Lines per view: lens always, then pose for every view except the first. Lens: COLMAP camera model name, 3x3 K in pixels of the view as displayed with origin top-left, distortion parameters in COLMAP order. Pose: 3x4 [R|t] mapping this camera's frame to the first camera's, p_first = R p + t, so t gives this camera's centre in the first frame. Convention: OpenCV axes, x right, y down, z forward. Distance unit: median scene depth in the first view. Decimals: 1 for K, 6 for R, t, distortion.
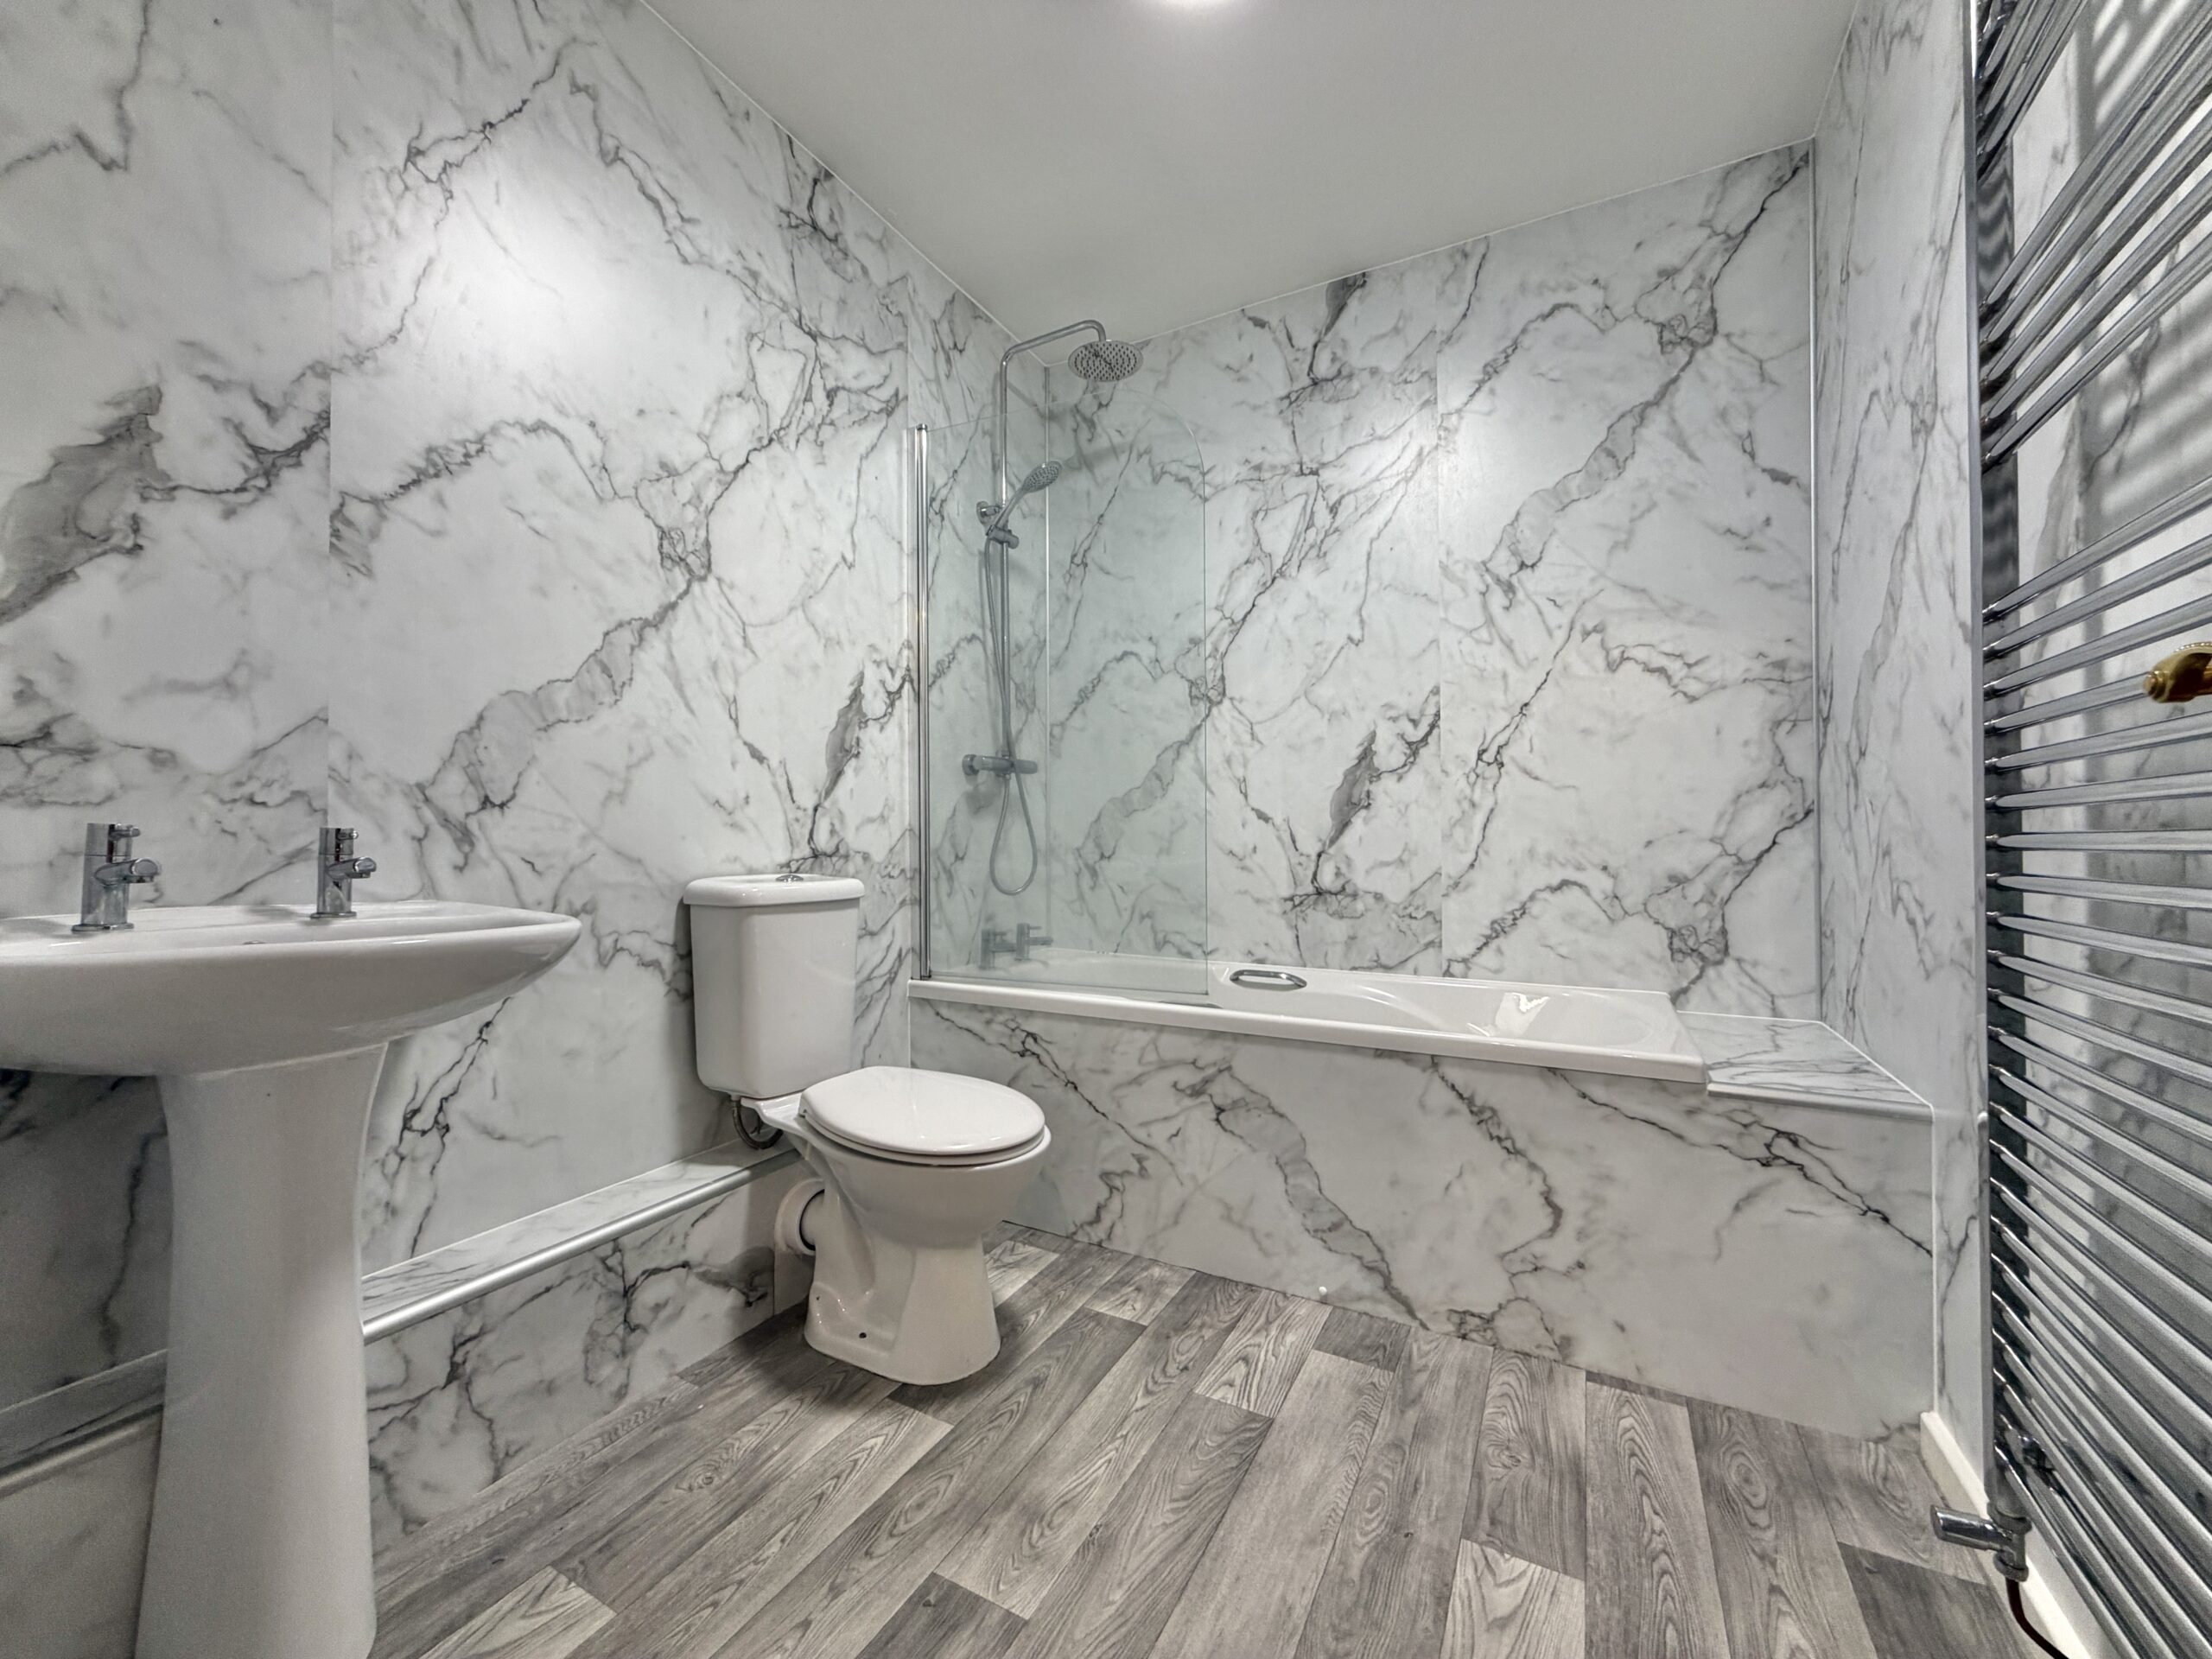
lens RADIAL K [[883.6, 0, 1104.1], [0, 883.6, 826.3], [0, 0, 1]] dist [-0.001325, -0.000115]
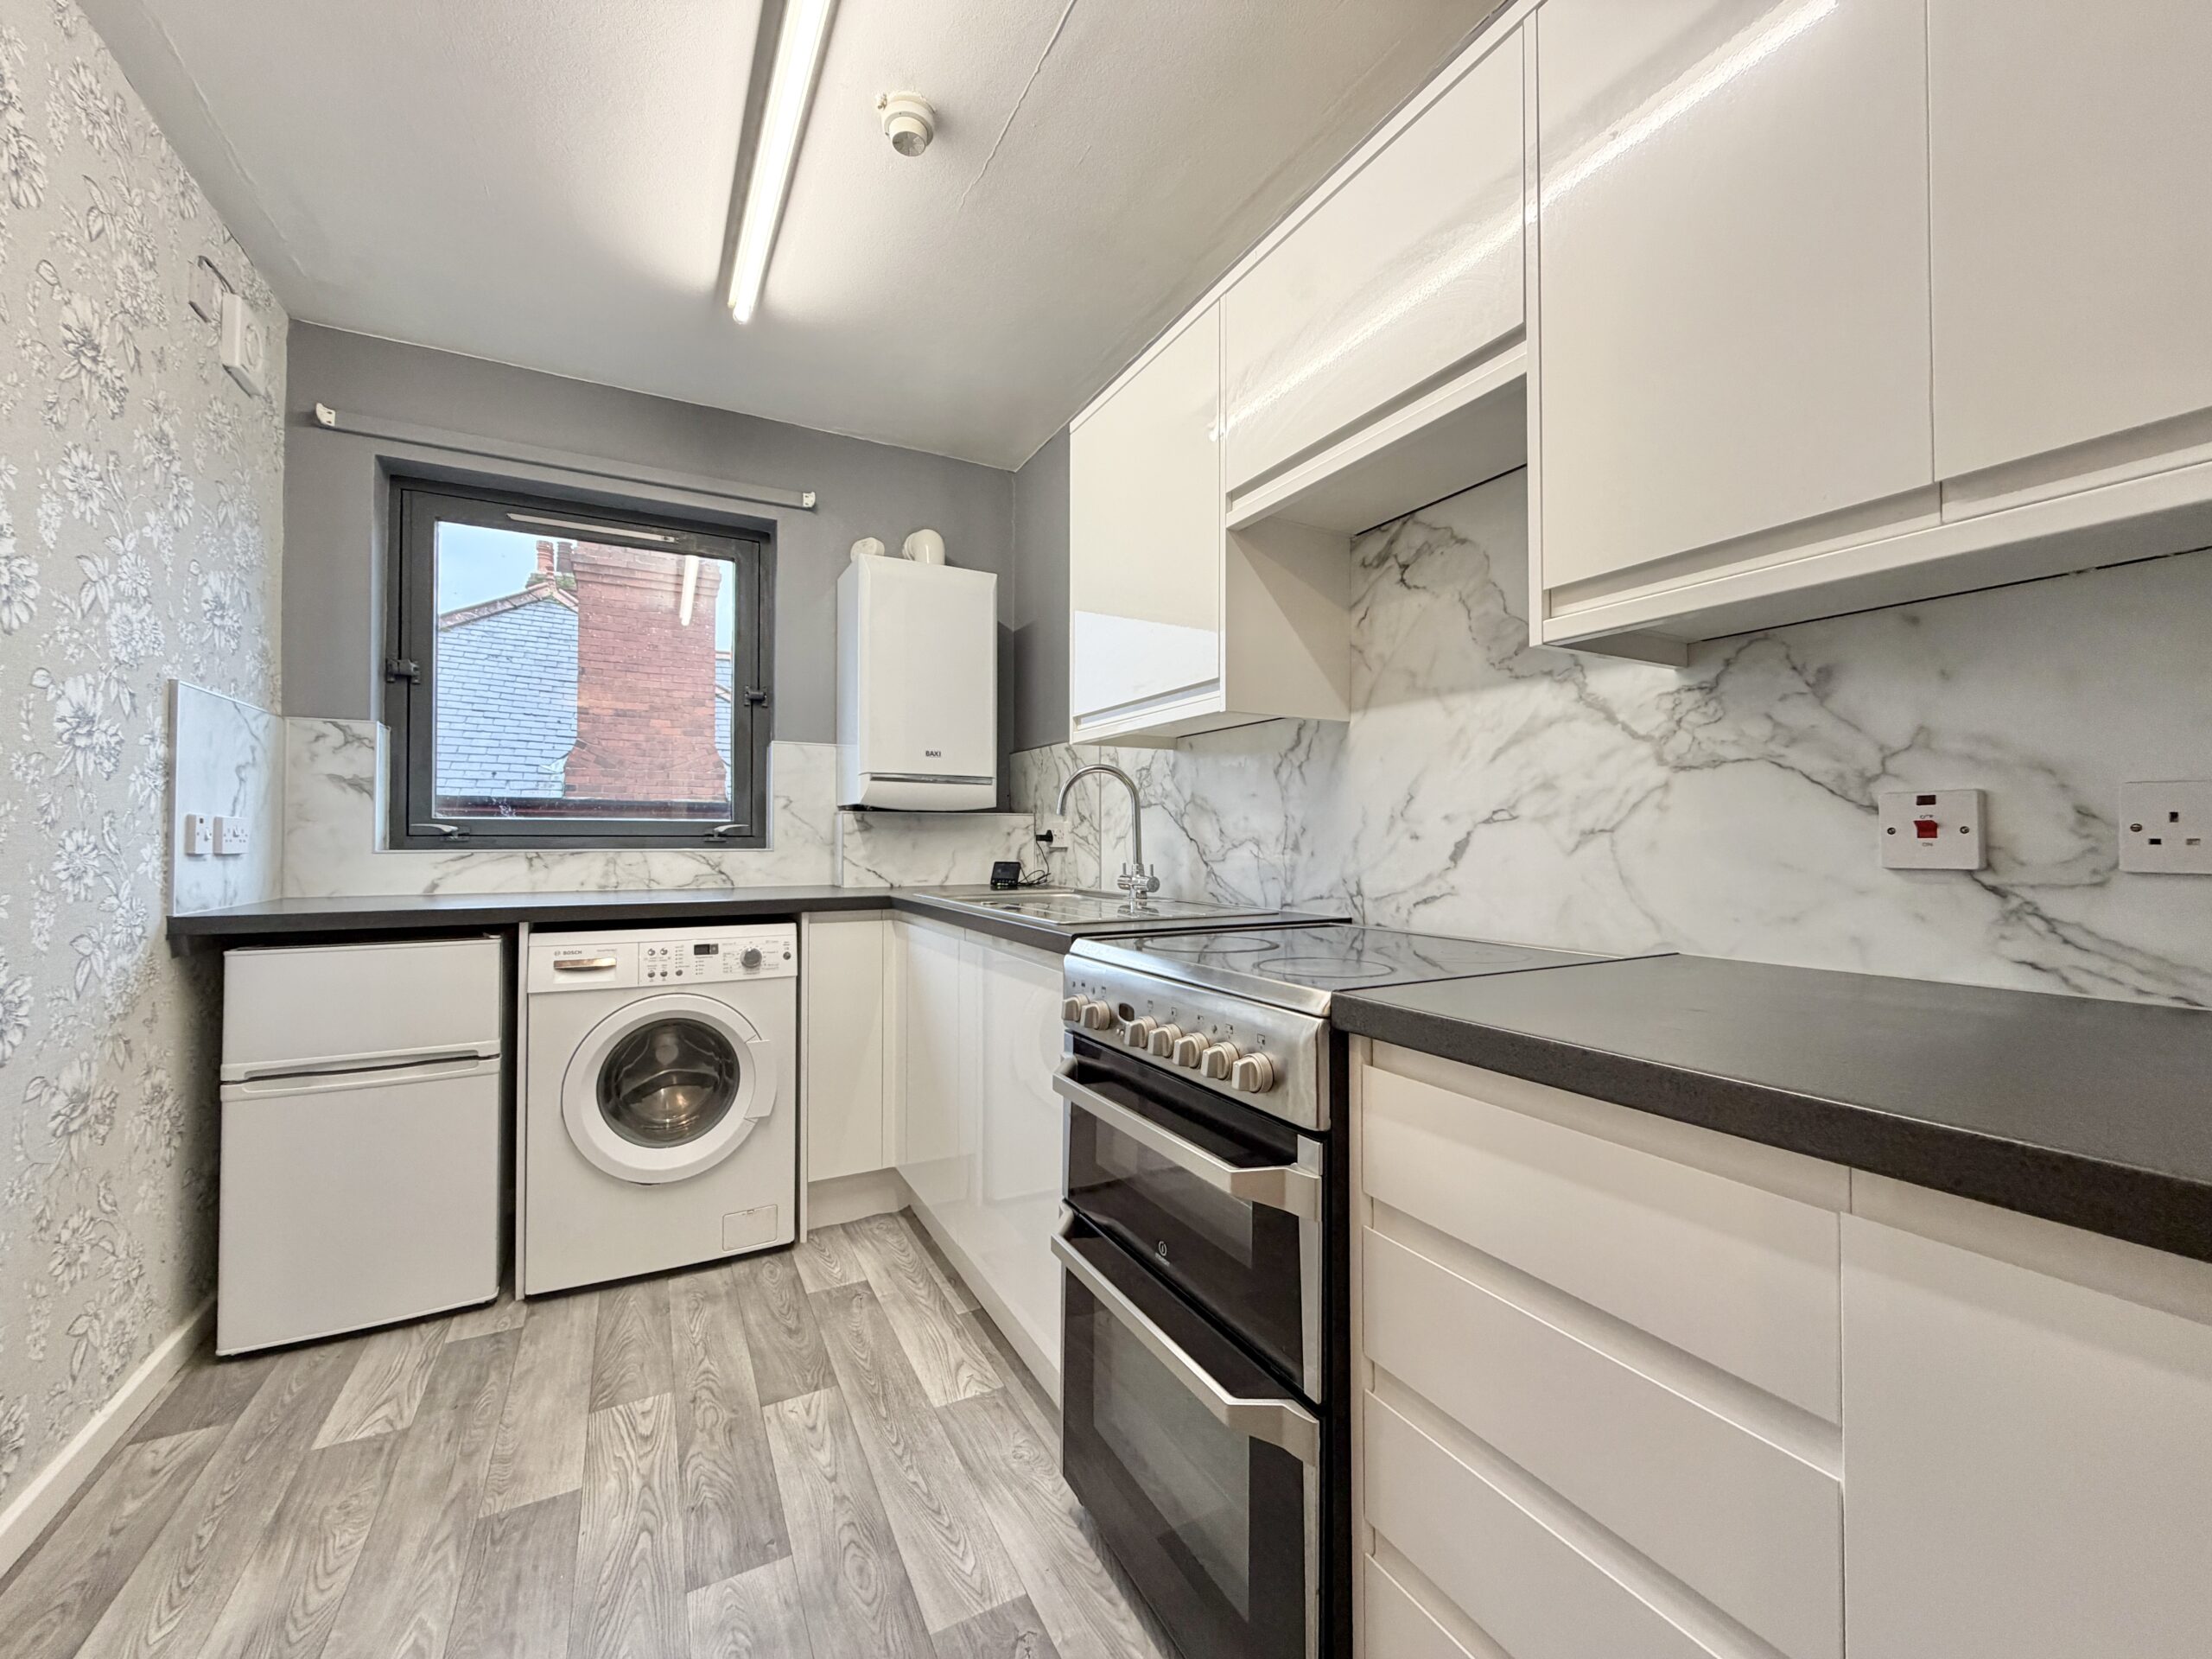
lens RADIAL K [[883.6, 0, 1115.7], [0, 883.6, 834.2], [0, 0, 1]] dist [-0.001325, -0.000115]
pose [[-0.550983, -0.005398, -0.834499, 0.774972], [0.003981, 0.999951, -0.009097, -0.093356], [0.834507, -0.008335, -0.550935, 2.184587]]
